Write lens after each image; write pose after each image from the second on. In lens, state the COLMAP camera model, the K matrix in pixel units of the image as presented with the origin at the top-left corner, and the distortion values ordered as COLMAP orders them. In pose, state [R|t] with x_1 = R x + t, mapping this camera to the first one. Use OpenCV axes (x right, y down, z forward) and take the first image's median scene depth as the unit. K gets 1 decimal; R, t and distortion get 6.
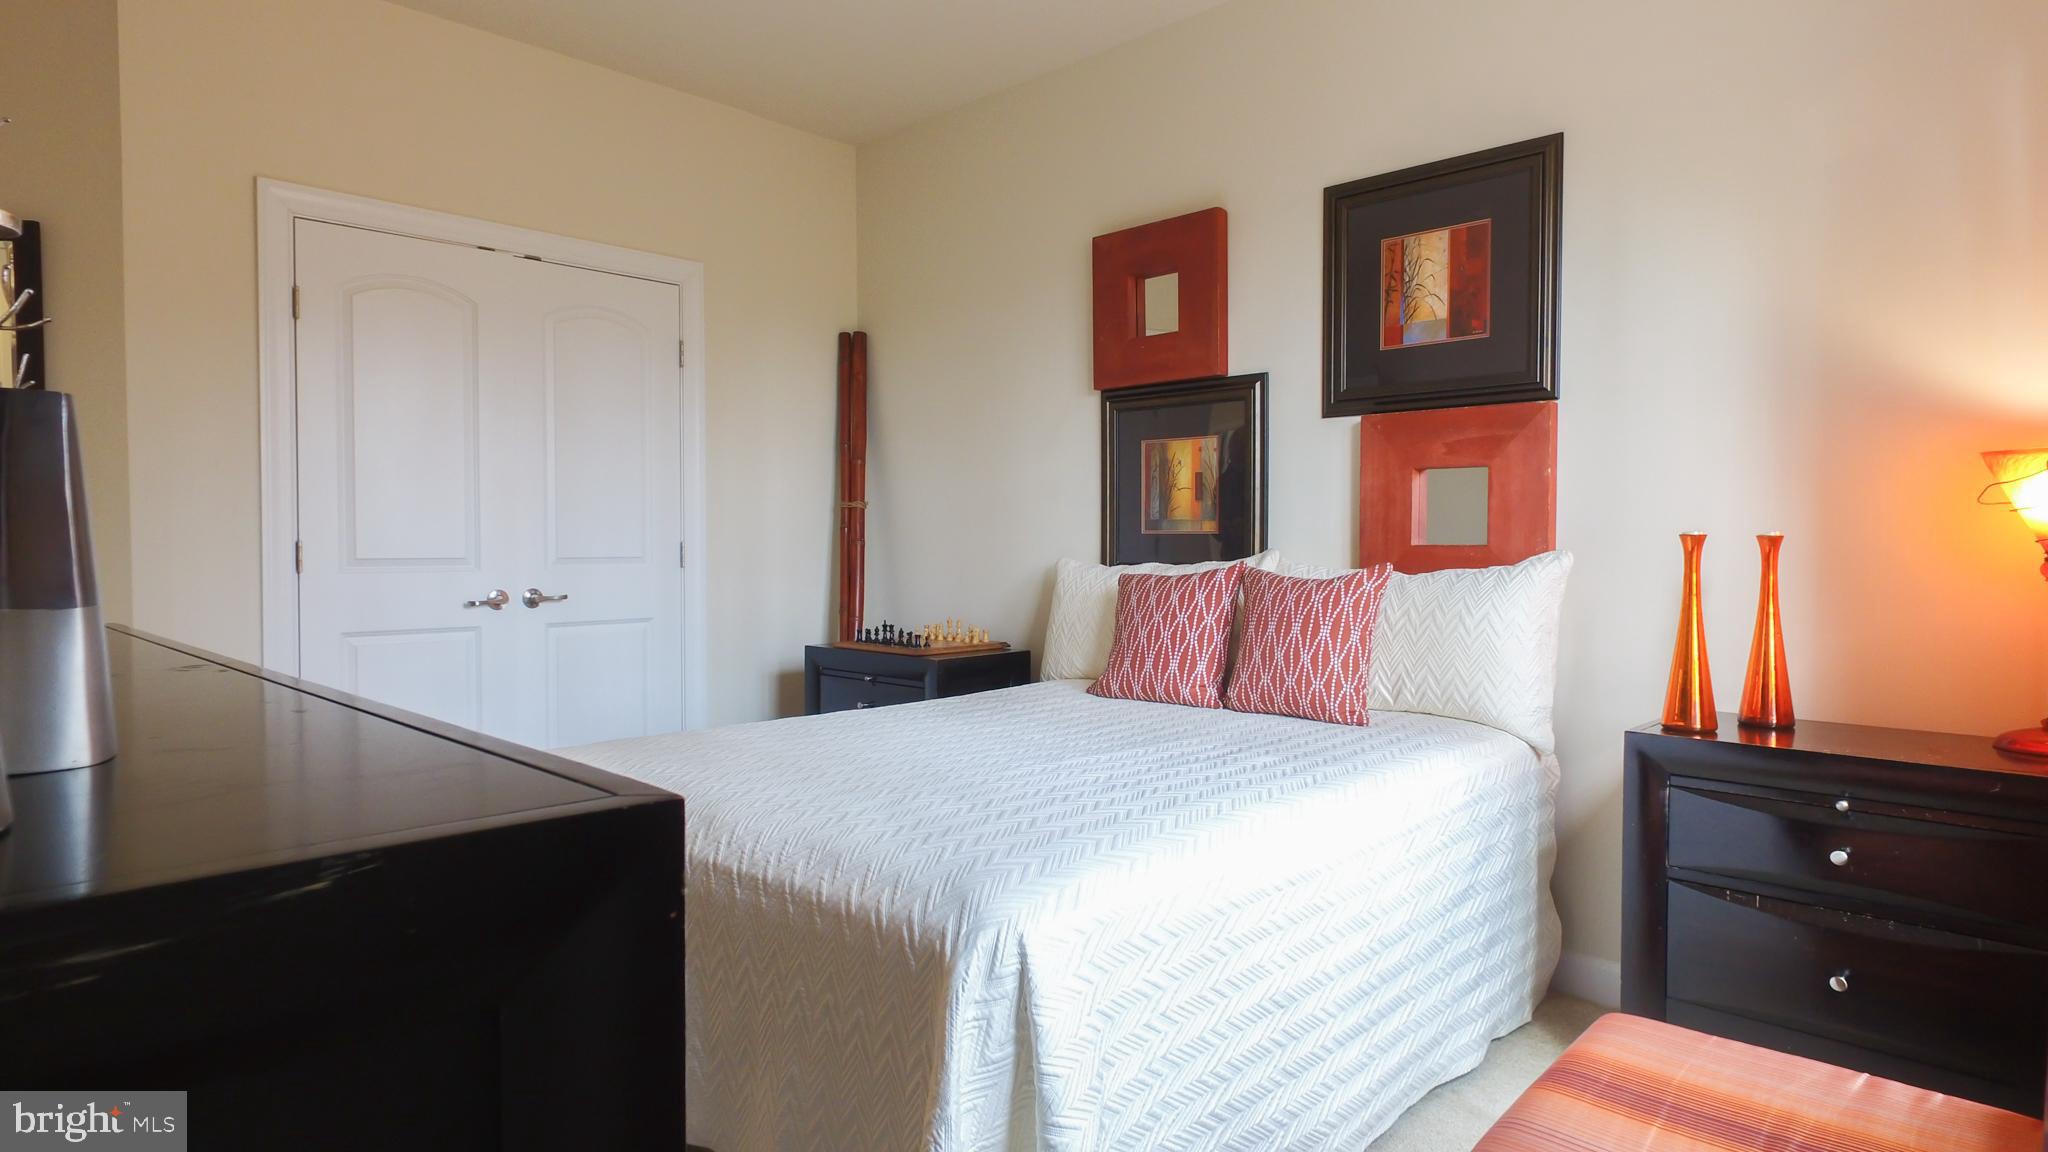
lens RADIAL K [[1157.1, 0, 1020.5], [0, 1157.1, 562.5], [0, 0, 1]] dist [0.012040, -0.001463]
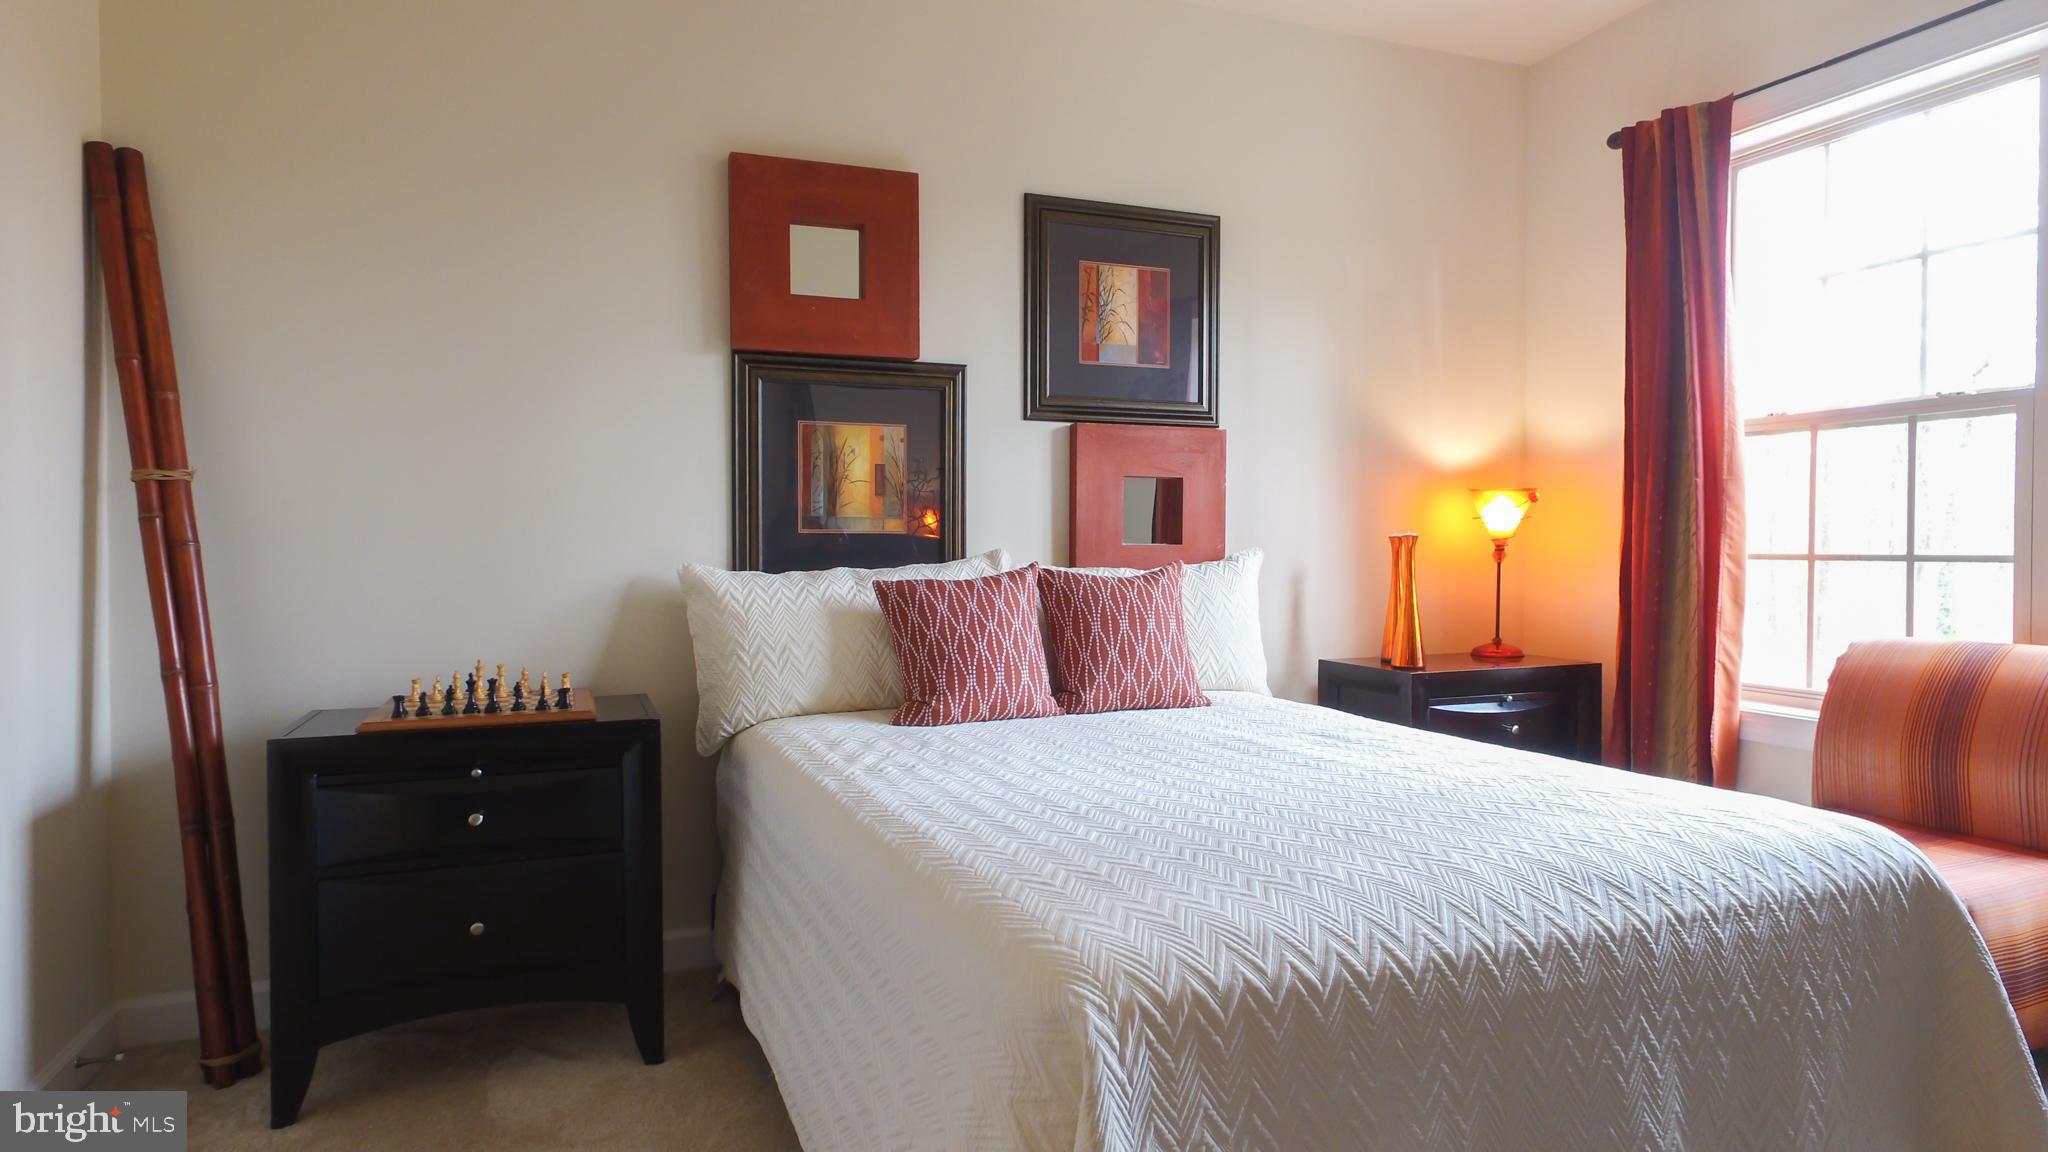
lens RADIAL K [[1157.1, 0, 1020.7], [0, 1157.1, 578.8], [0, 0, 1]] dist [0.012040, -0.001463]
pose [[0.404521, -0.030155, 0.914031, -0.681127], [0.020359, 0.999505, 0.023964, -0.010289], [-0.914302, 0.008915, 0.404935, 0.603325]]
